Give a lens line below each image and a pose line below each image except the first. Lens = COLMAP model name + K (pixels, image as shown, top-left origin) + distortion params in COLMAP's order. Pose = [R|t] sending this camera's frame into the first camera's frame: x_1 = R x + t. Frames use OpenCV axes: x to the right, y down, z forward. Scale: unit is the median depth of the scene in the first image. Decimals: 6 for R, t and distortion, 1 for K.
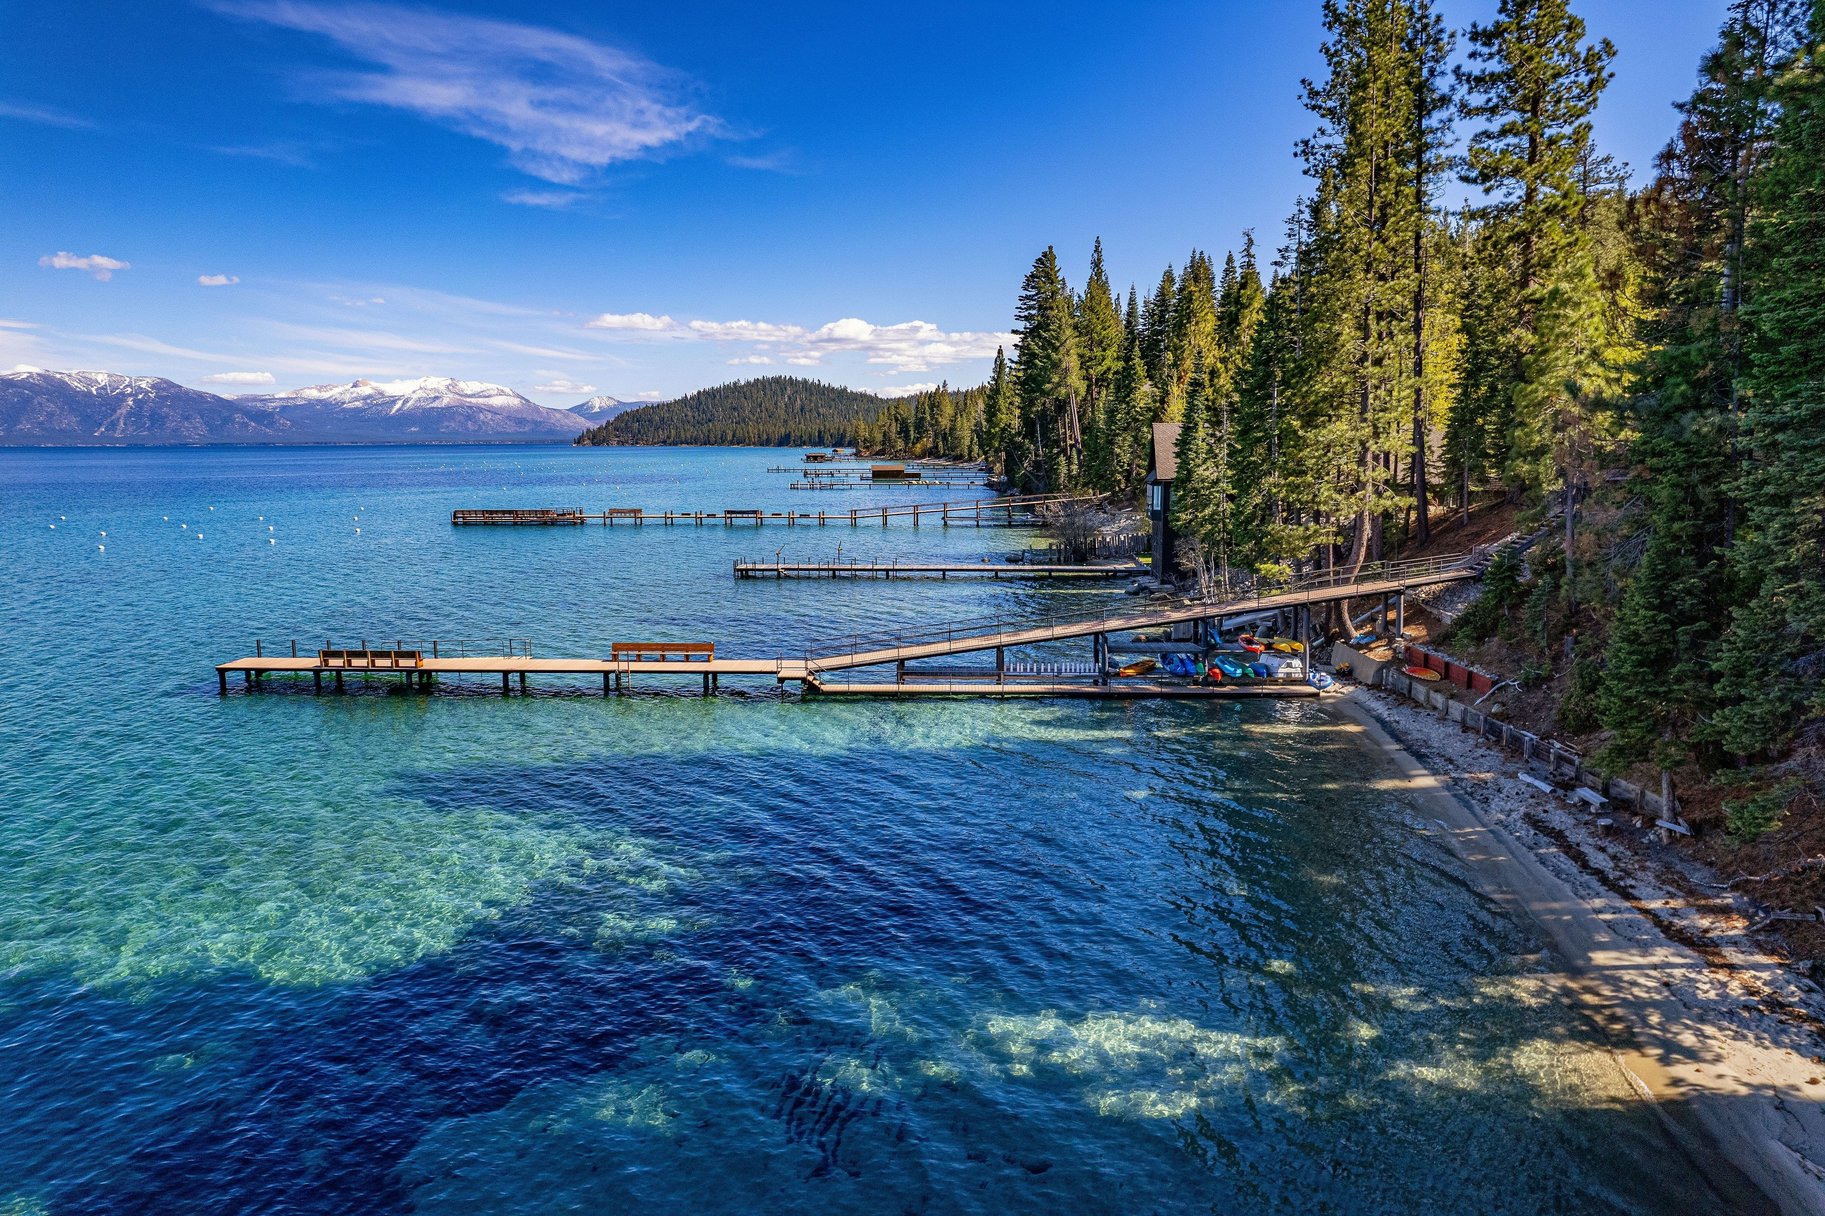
lens RADIAL K [[1192.3, 0, 882.3], [0, 1192.3, 594.8], [0, 0, 1]] dist [-0.052558, 0.038679]
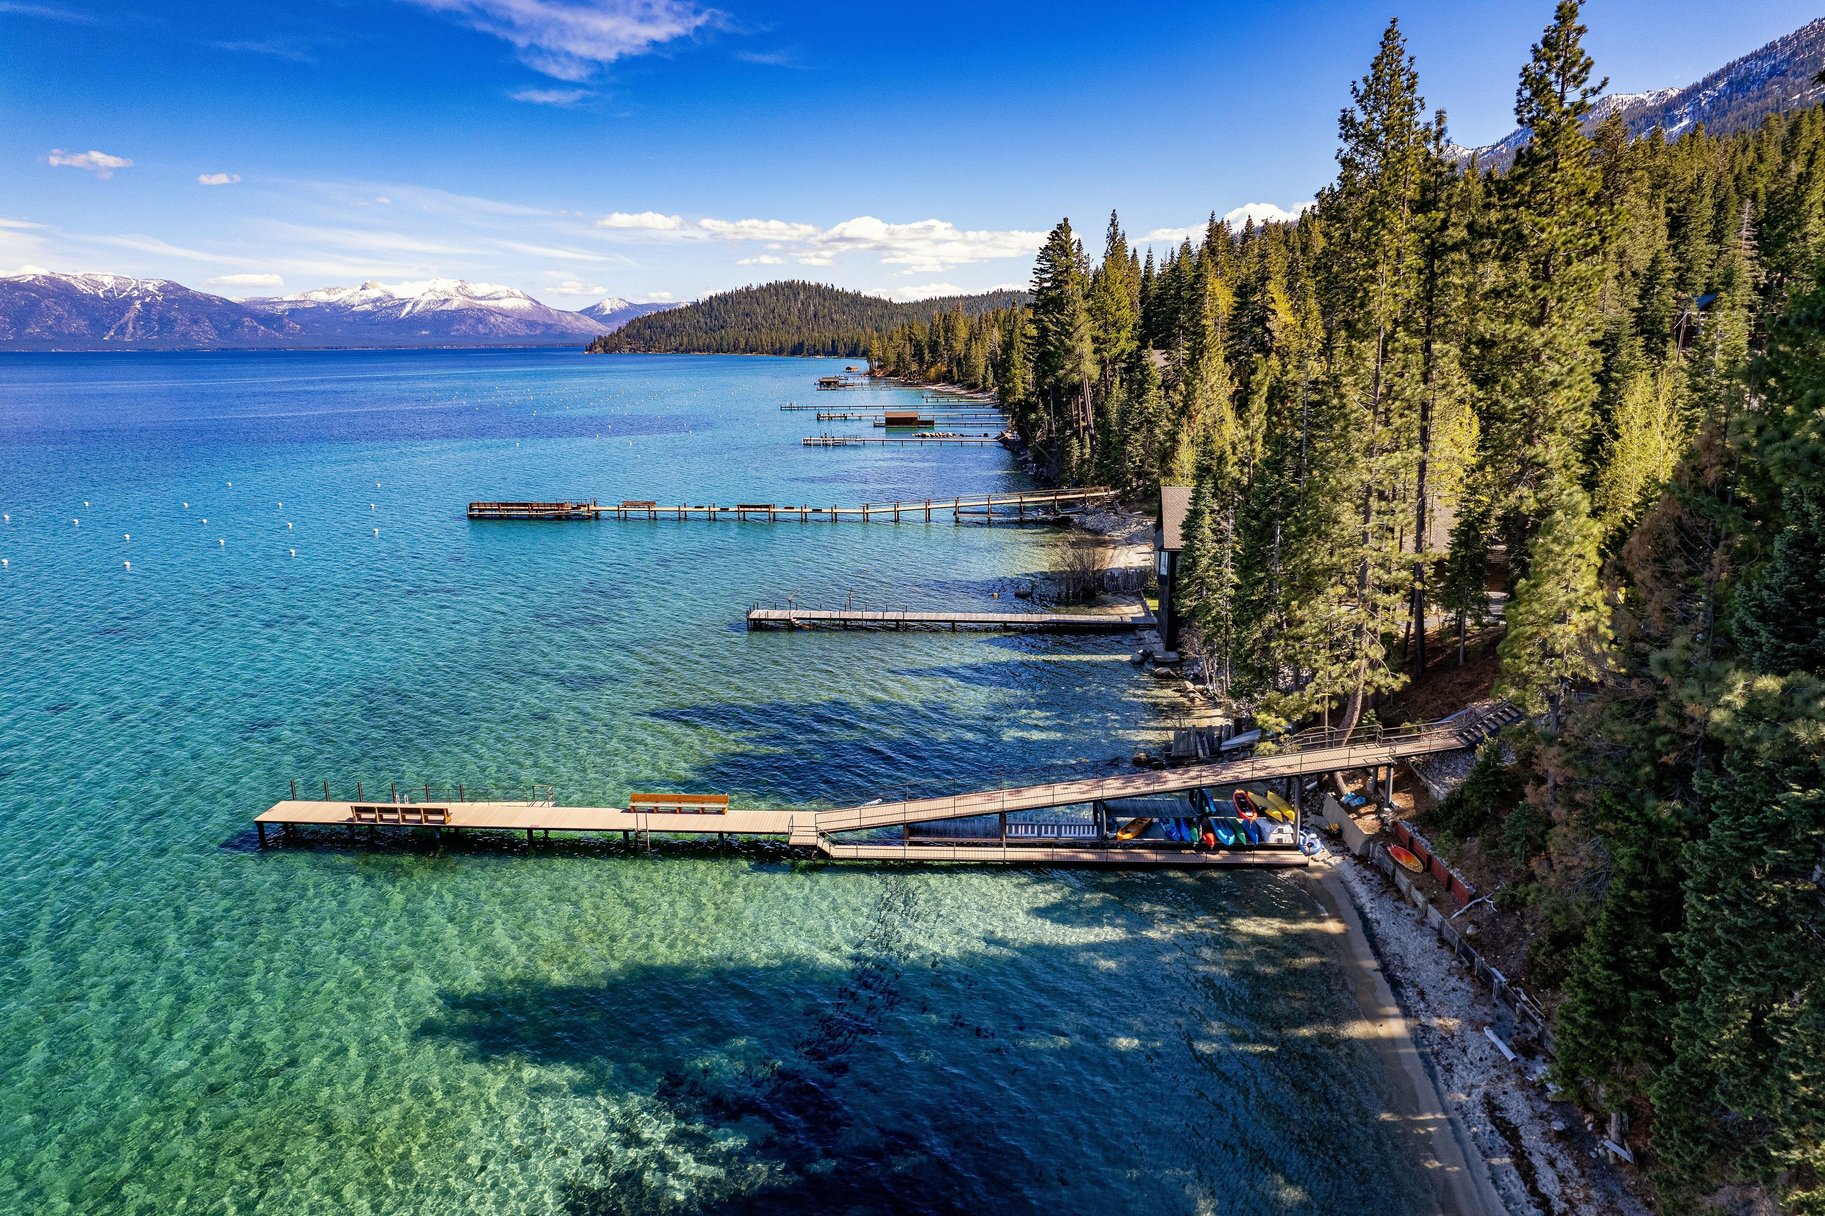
lens RADIAL K [[1192.3, 0, 882.9], [0, 1192.3, 590.9], [0, 0, 1]] dist [-0.052558, 0.038679]
pose [[0.999937, 0.002348, -0.010983, 0.001469], [-0.001494, 0.997024, 0.077074, -0.063106], [0.011131, -0.077052, 0.996965, -0.006480]]
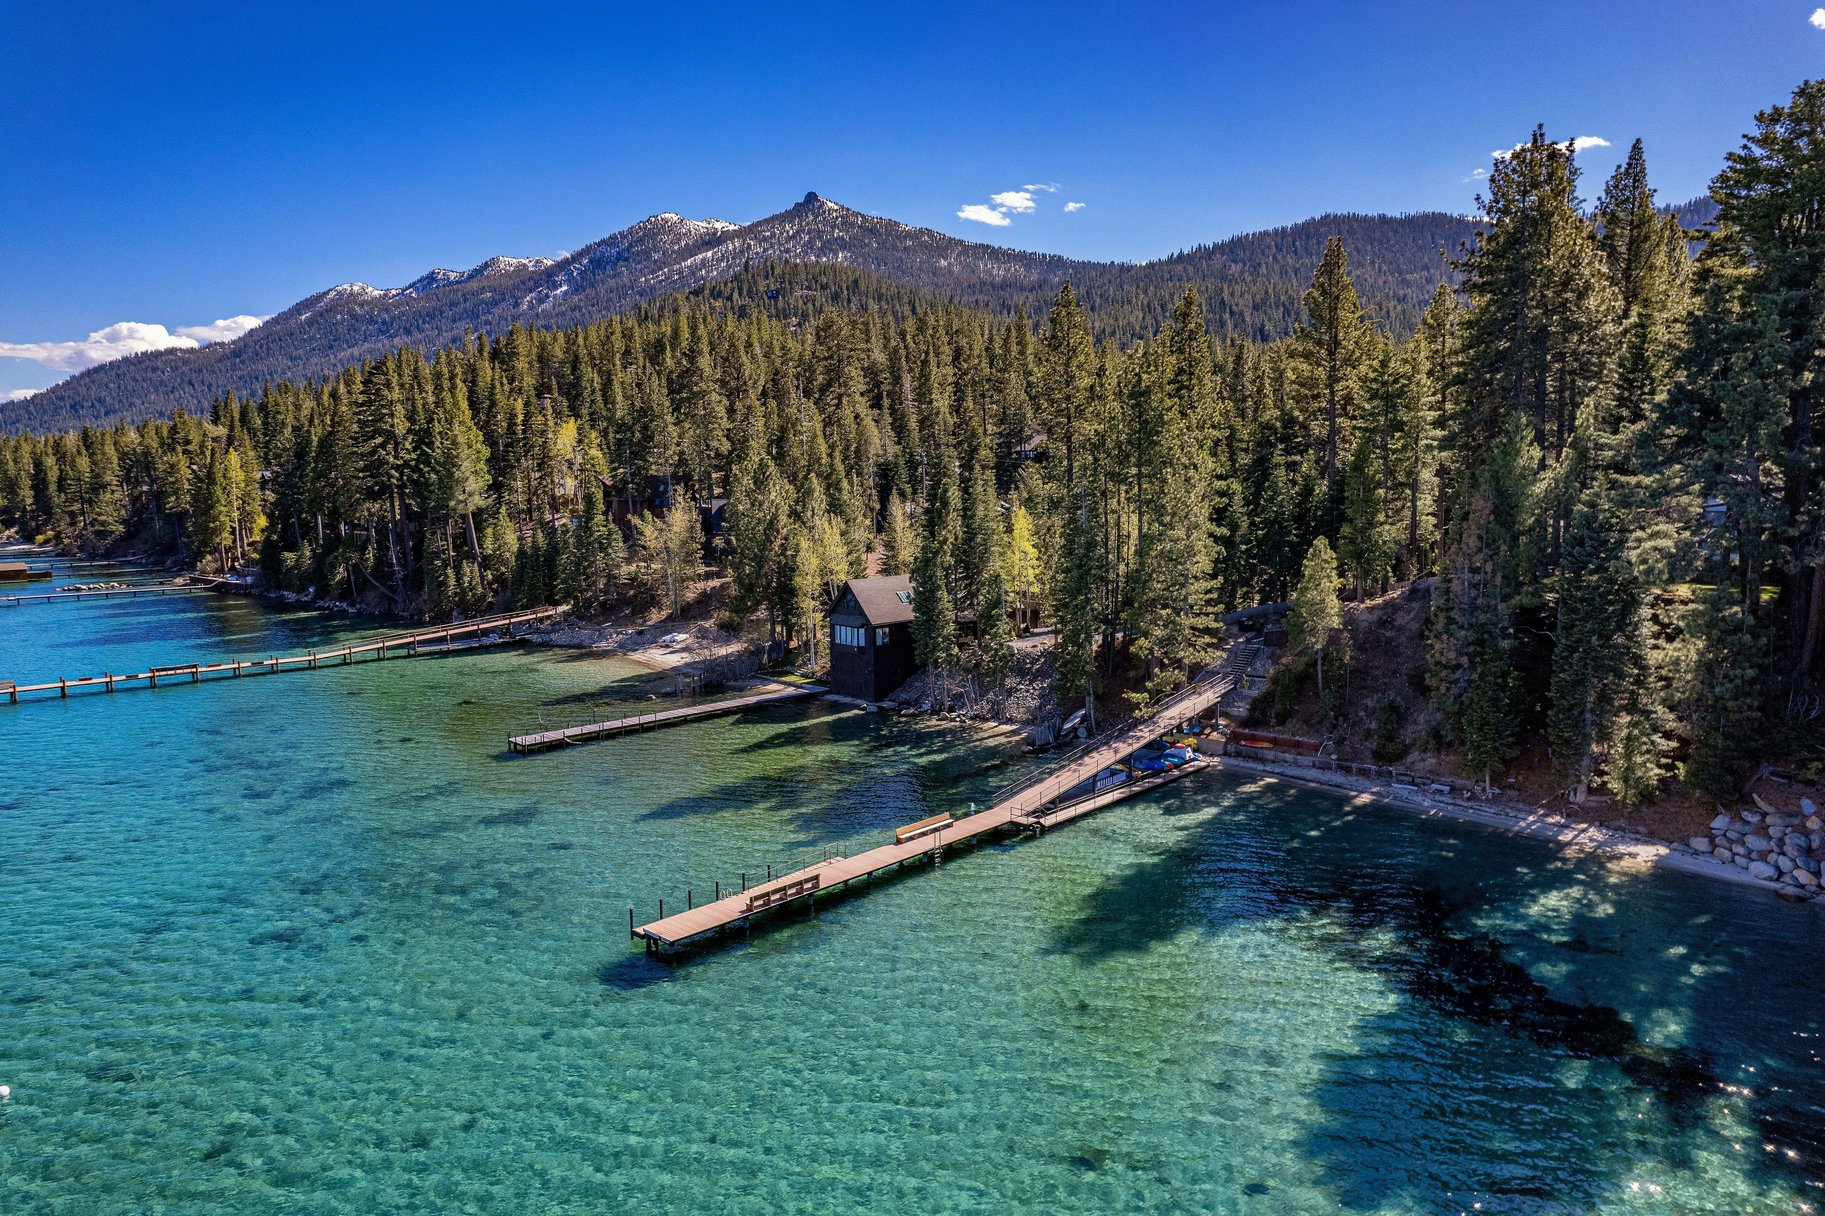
lens RADIAL K [[1192.3, 0, 917.0], [0, 1192.3, 593.5], [0, 0, 1]] dist [-0.052558, 0.038679]
pose [[0.636477, -0.078277, 0.767313, -0.423325], [0.098409, 0.994948, 0.019870, -0.072915], [-0.764992, 0.062863, 0.640965, 0.041828]]
